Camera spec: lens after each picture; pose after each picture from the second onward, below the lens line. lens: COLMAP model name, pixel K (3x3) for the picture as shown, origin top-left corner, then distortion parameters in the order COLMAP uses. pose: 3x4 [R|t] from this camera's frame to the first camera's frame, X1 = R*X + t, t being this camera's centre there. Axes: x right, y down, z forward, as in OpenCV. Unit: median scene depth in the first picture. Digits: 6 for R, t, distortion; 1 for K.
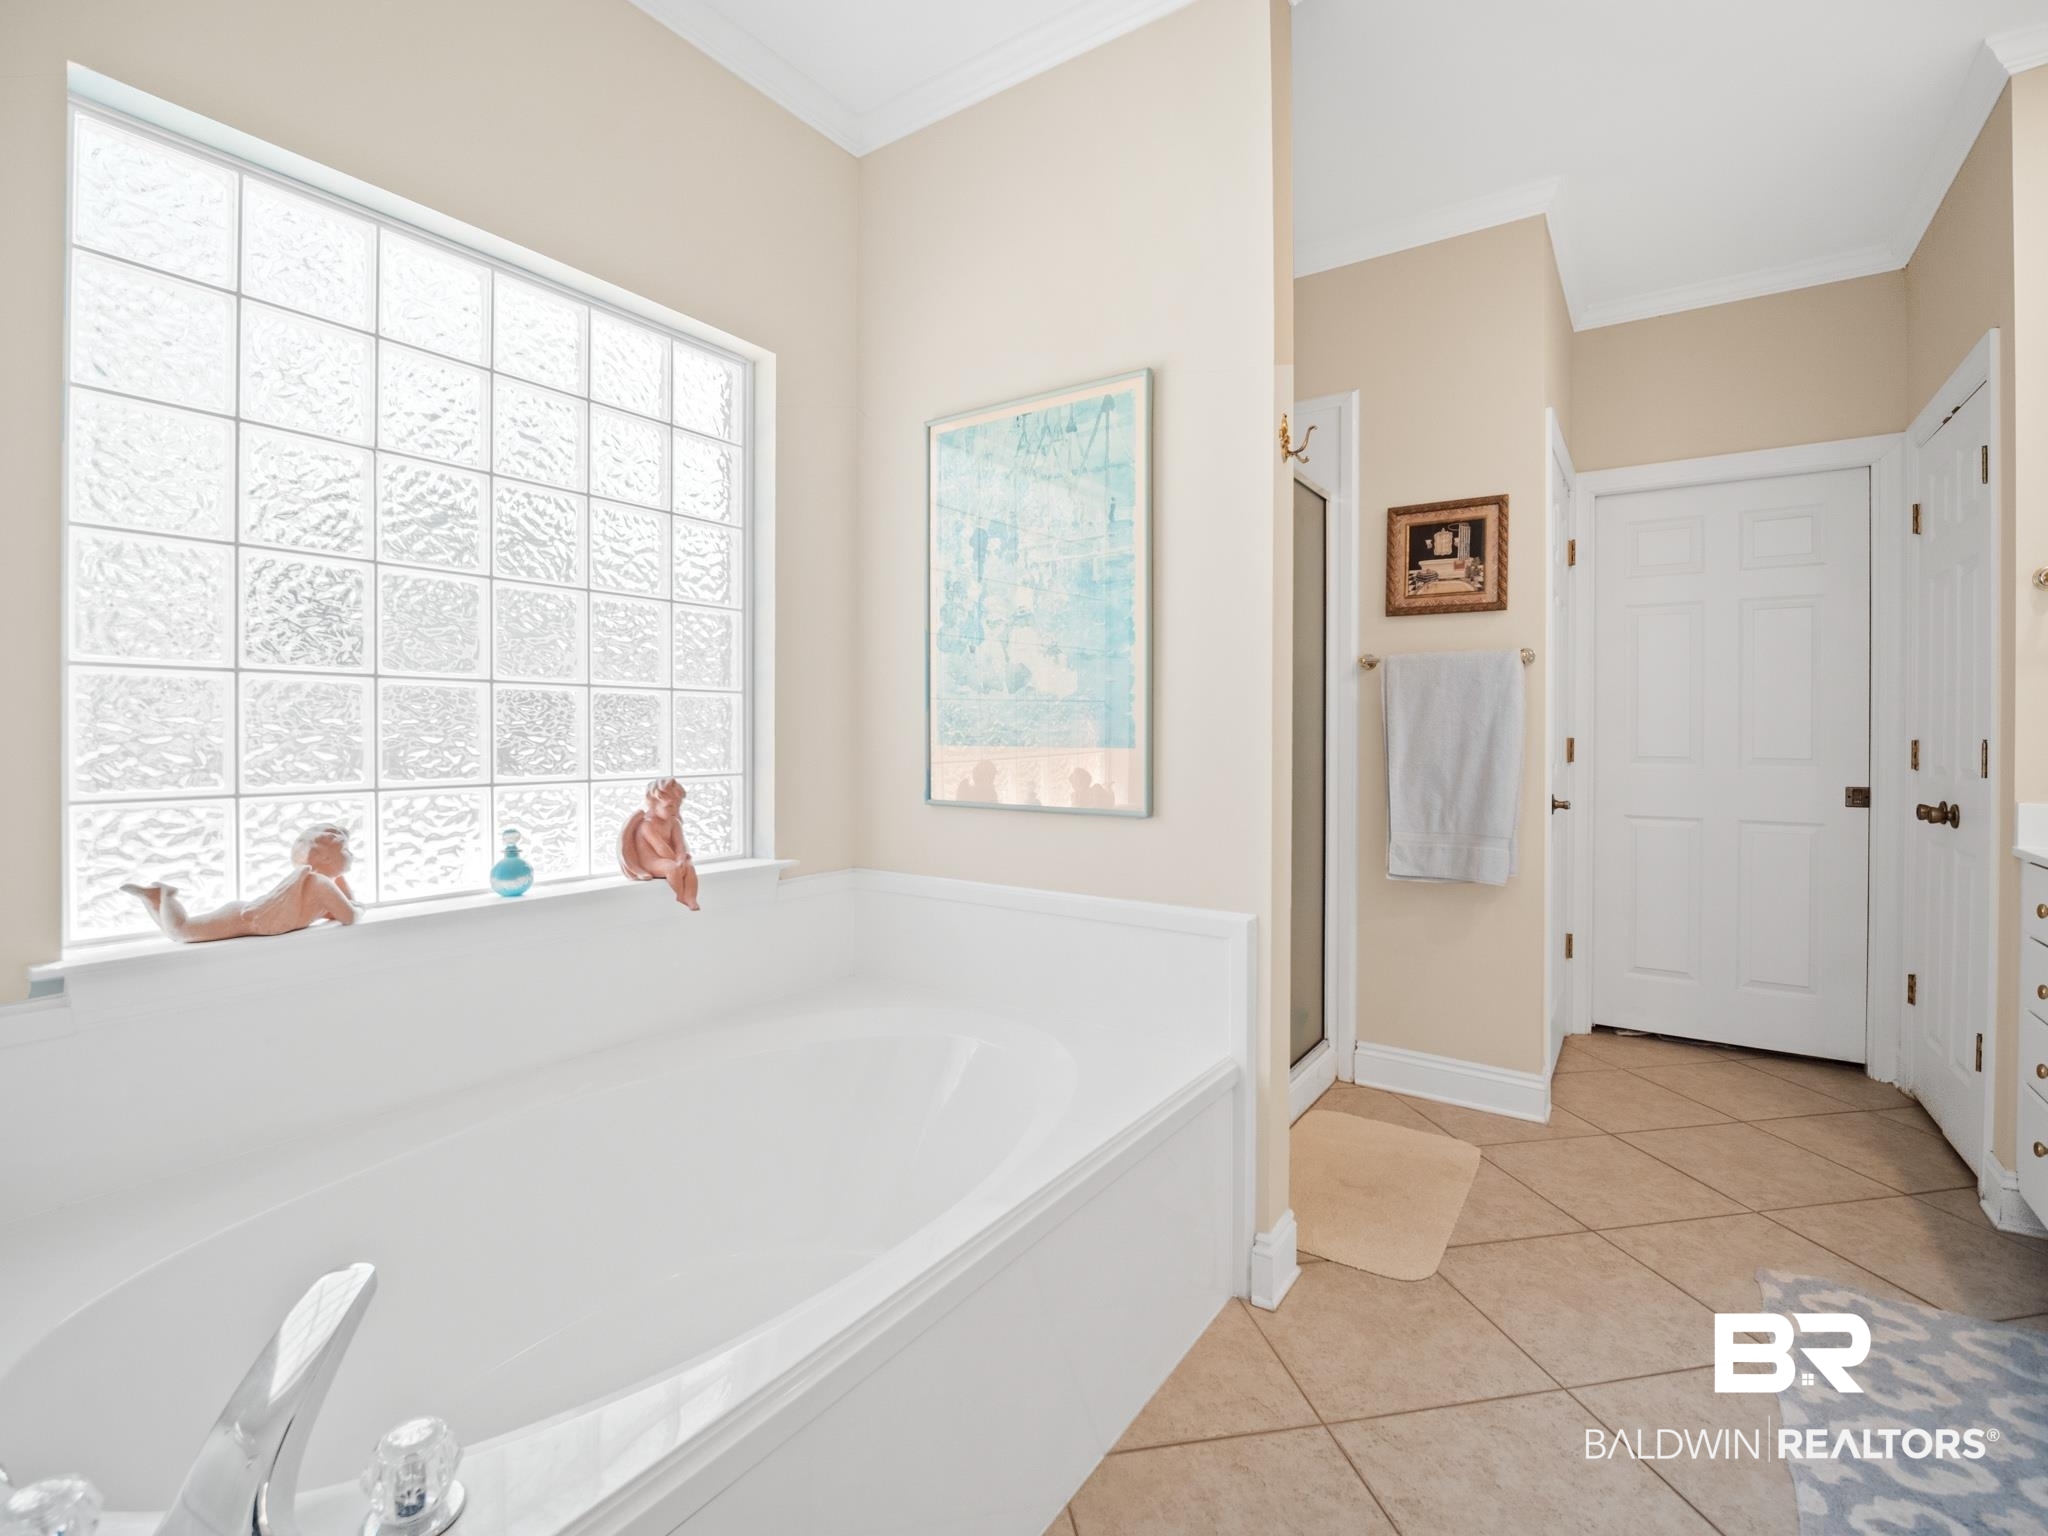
lens RADIAL K [[953.1, 0, 1011.5], [0, 953.1, 735.9], [0, 0, 1]] dist [-0.018808, -0.001263]
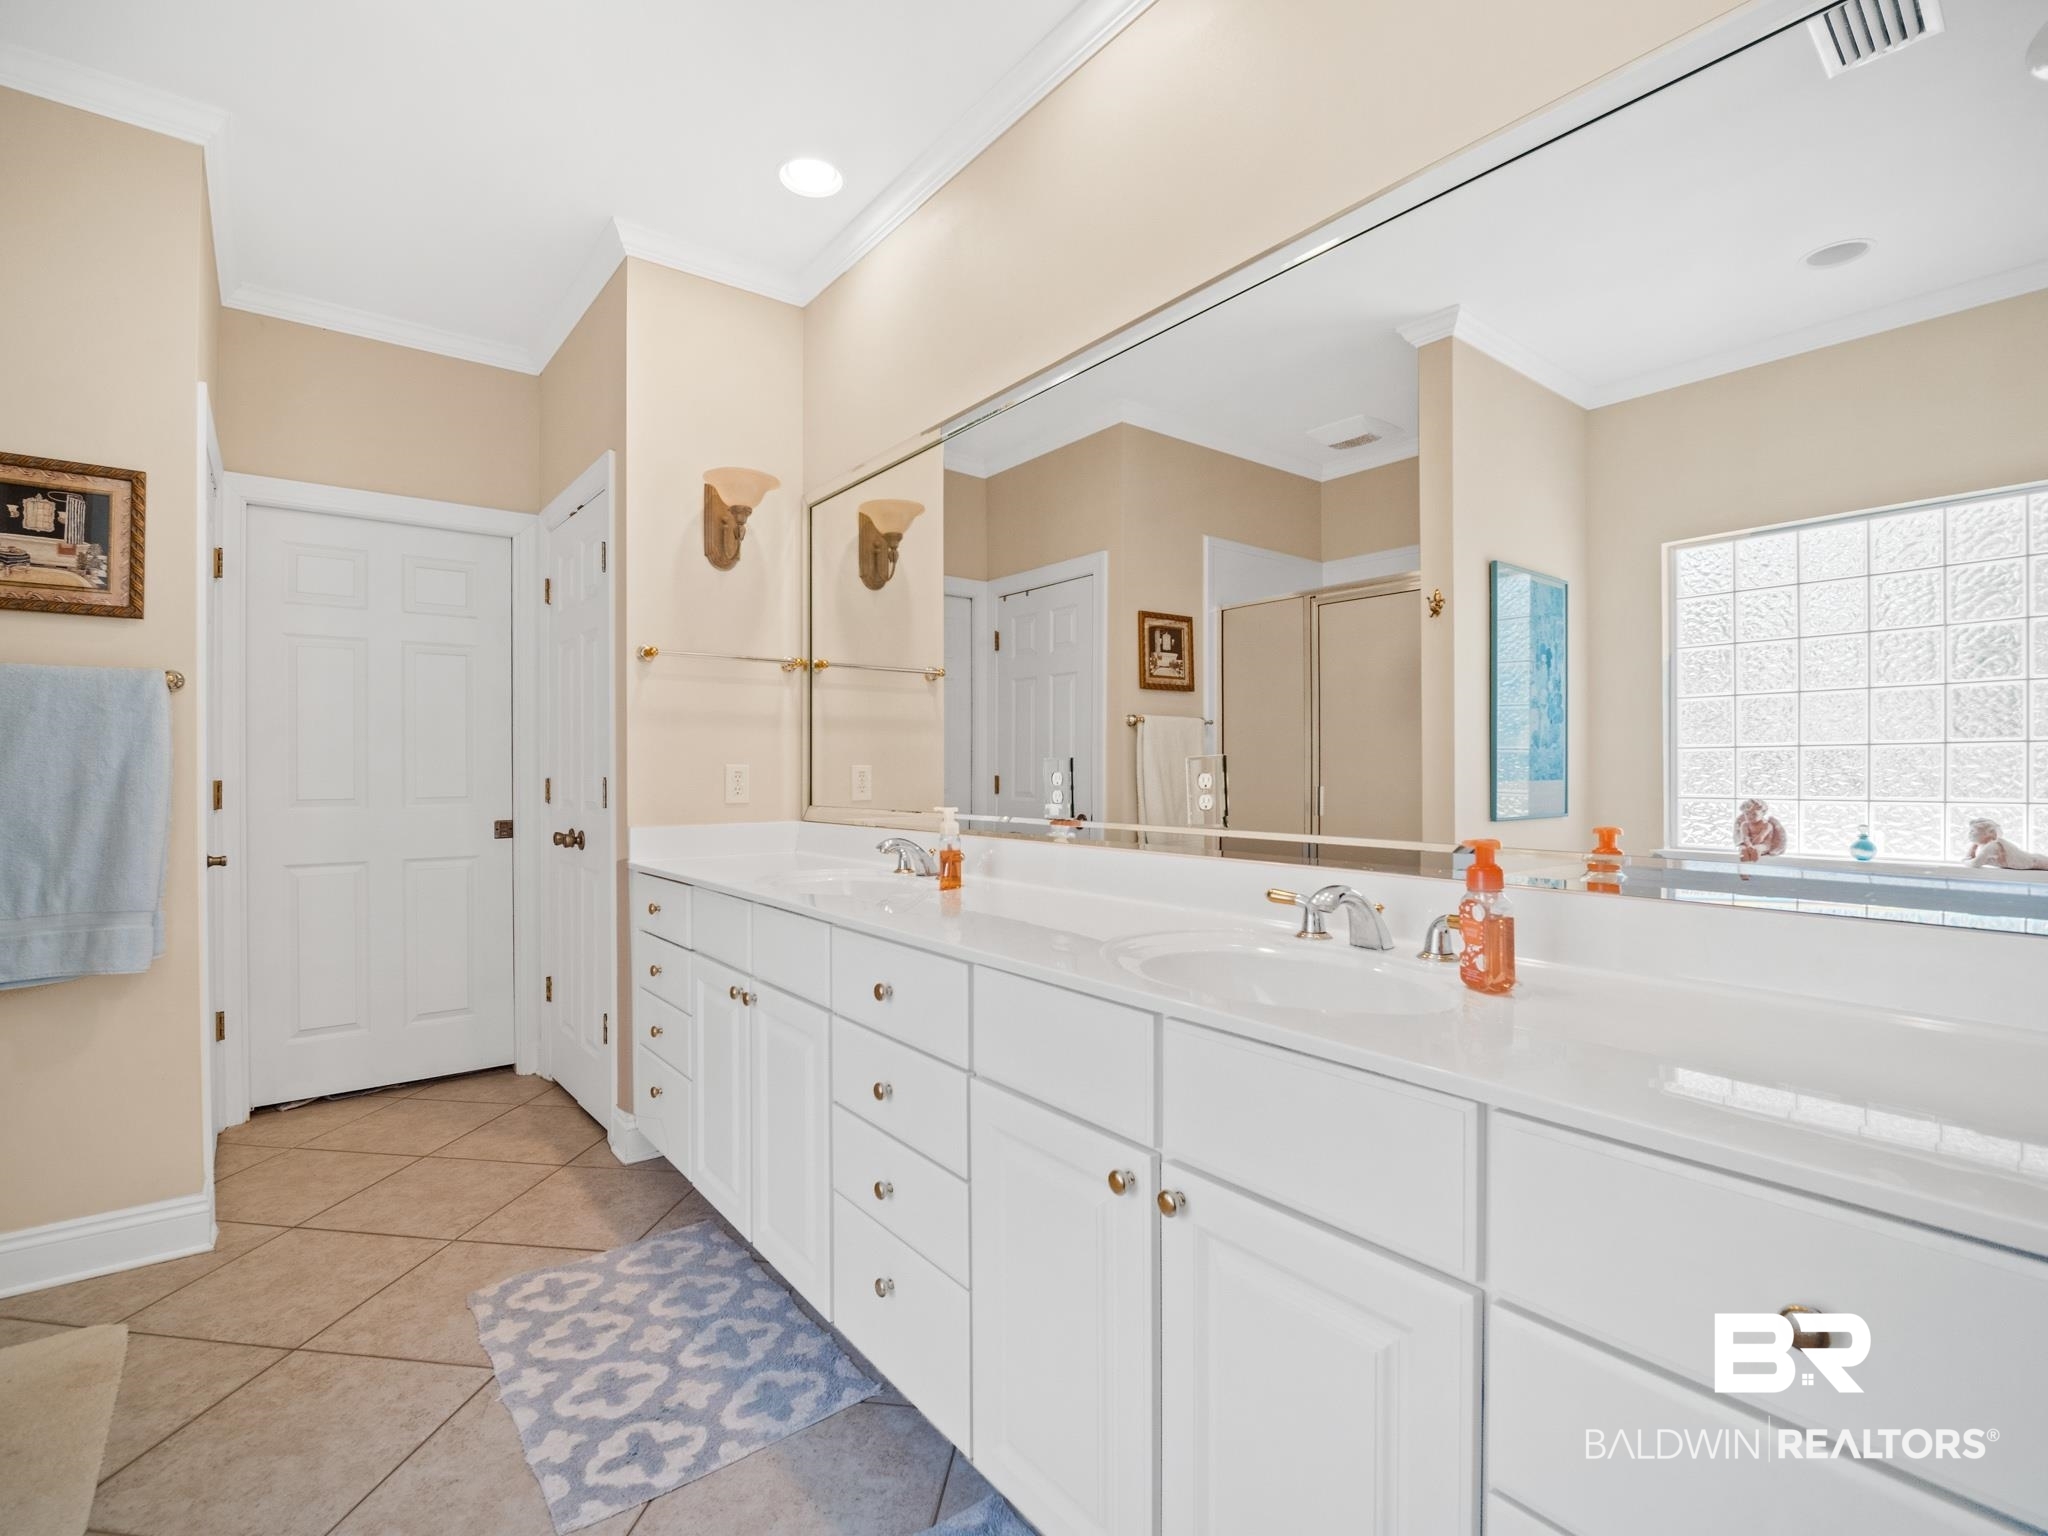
lens RADIAL K [[953.1, 0, 1028.2], [0, 953.1, 768.7], [0, 0, 1]] dist [-0.018808, -0.001263]
pose [[0.285408, -0.004433, 0.958396, -0.009916], [0.010118, 0.999948, 0.001612, -0.003158], [-0.958353, 0.009237, 0.285437, 0.078451]]
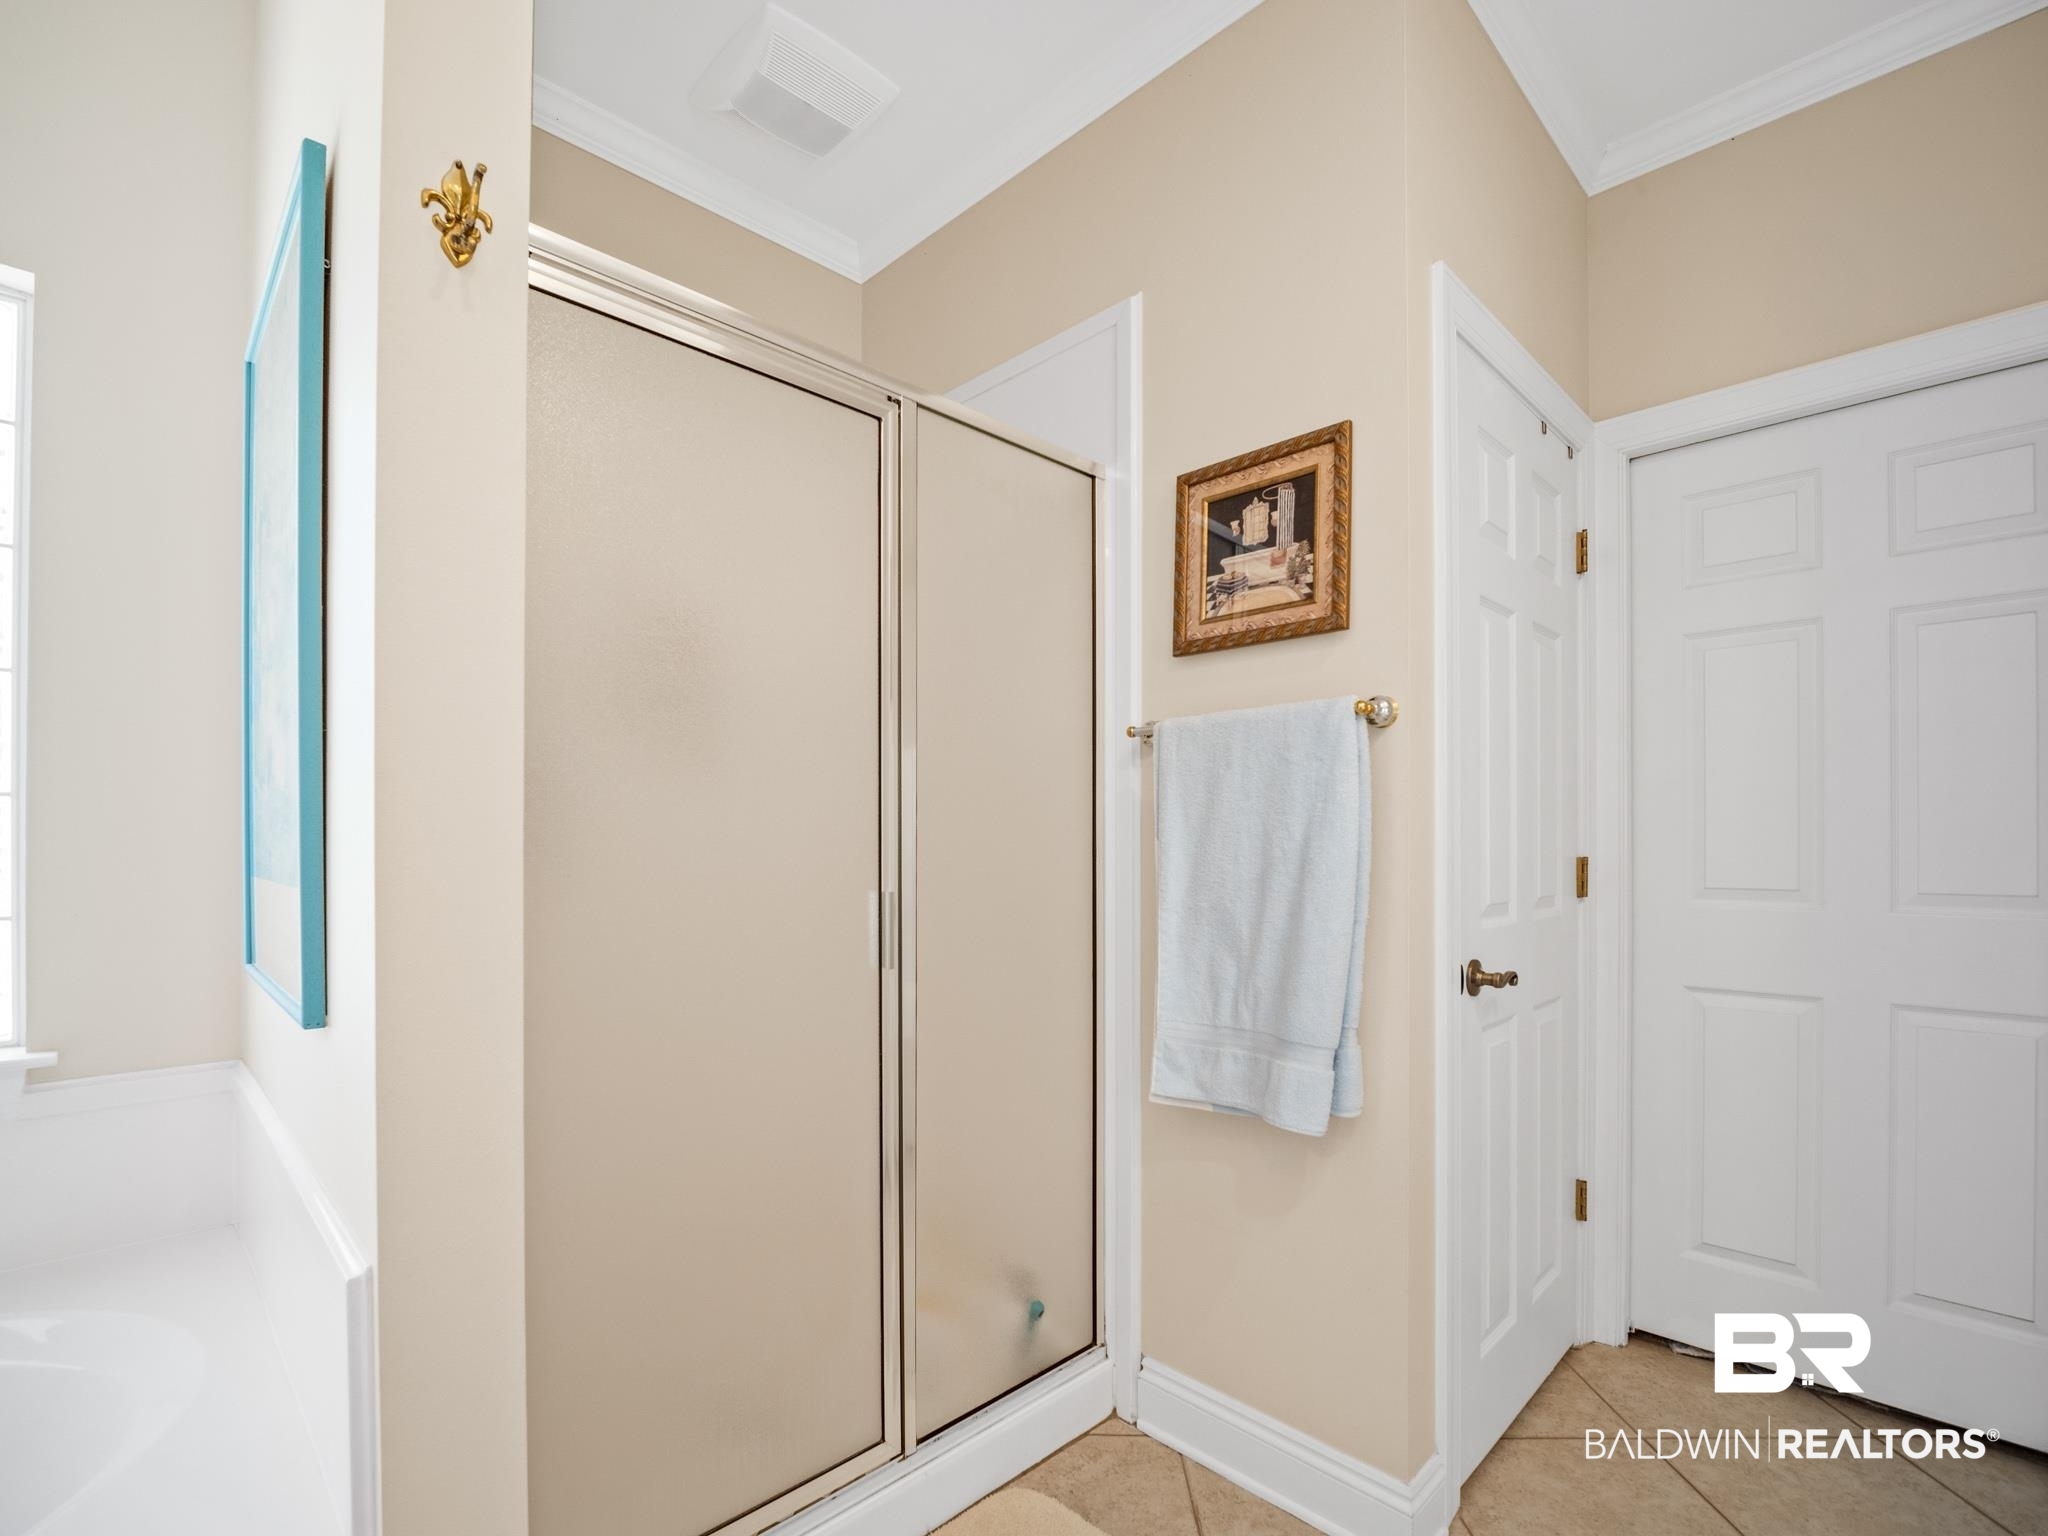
lens RADIAL K [[953.1, 0, 1000.9], [0, 953.1, 844.0], [0, 0, 1]] dist [-0.018808, -0.001263]
pose [[0.979944, -0.003882, -0.199234, 0.425168], [0.003322, 0.999990, -0.003144, -0.006490], [0.199244, 0.002419, 0.979947, 0.408897]]
